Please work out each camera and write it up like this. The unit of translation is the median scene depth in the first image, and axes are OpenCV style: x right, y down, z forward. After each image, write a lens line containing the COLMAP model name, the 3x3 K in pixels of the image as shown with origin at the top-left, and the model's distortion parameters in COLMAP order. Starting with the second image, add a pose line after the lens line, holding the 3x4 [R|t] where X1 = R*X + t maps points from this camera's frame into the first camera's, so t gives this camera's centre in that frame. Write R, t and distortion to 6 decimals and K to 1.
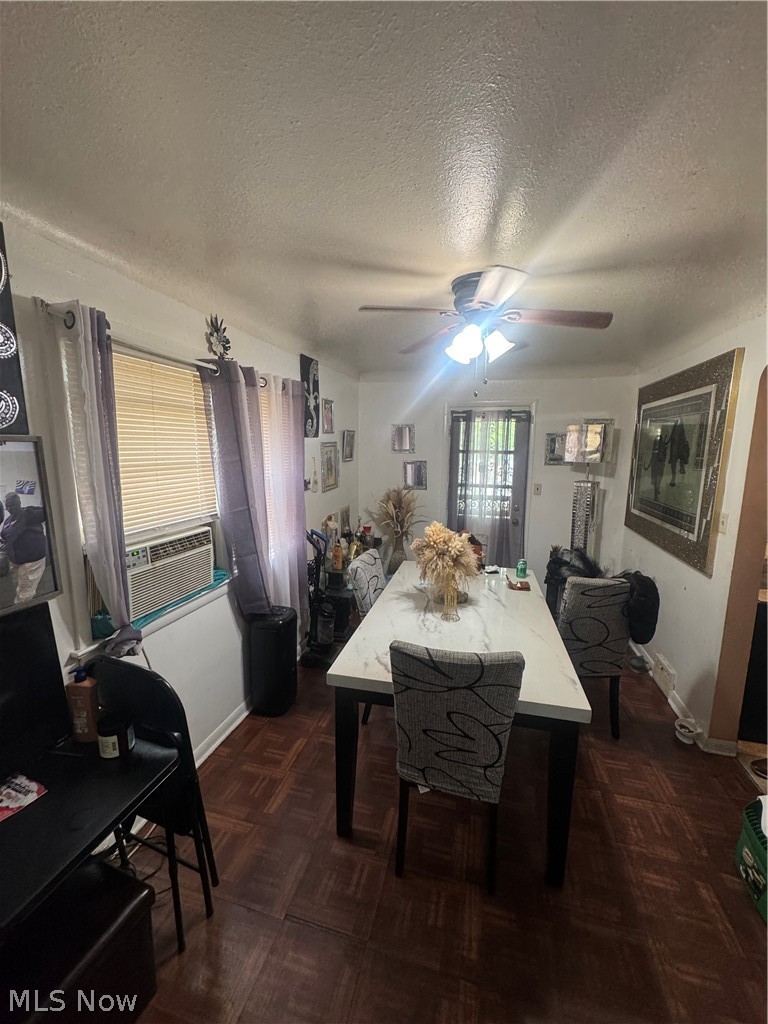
lens RADIAL K [[408.6, 0, 383.1], [0, 408.6, 516.5], [0, 0, 1]] dist [-0.001538, 0.000248]
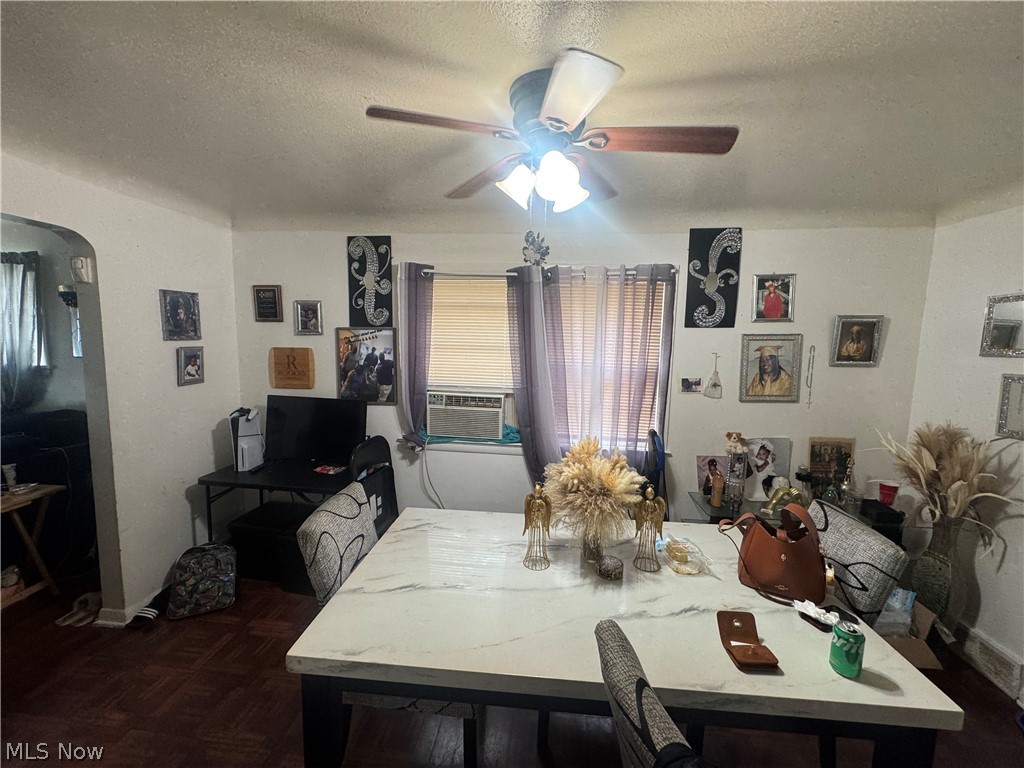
lens RADIAL K [[408.6, 0, 511.4], [0, 408.6, 381.6], [0, 0, 1]] dist [-0.001538, 0.000248]
pose [[0.155650, 0.097483, -0.982990, 0.904222], [-0.188673, 0.979732, 0.067284, -0.117203], [0.969627, 0.174991, 0.170888, 0.833816]]
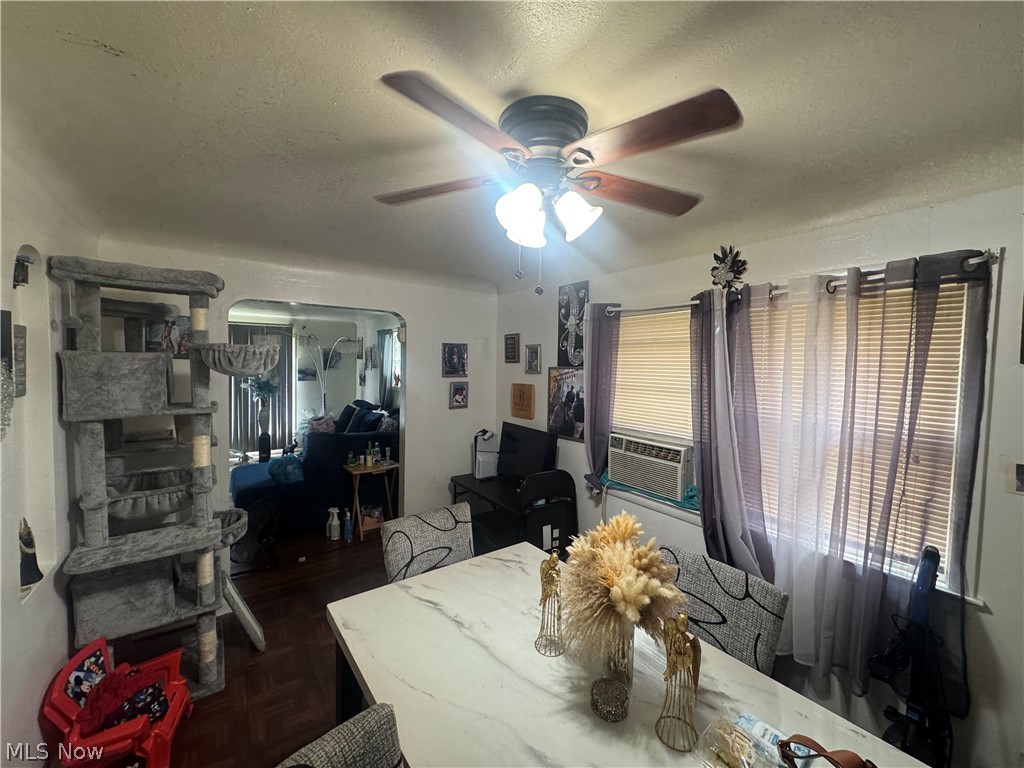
lens RADIAL K [[408.6, 0, 514.3], [0, 408.6, 381.5], [0, 0, 1]] dist [-0.001538, 0.000248]
pose [[-0.629443, 0.009723, -0.776986, 0.727472], [-0.156461, 0.977856, 0.138987, -0.238448], [0.761132, 0.209053, -0.613983, 1.349626]]
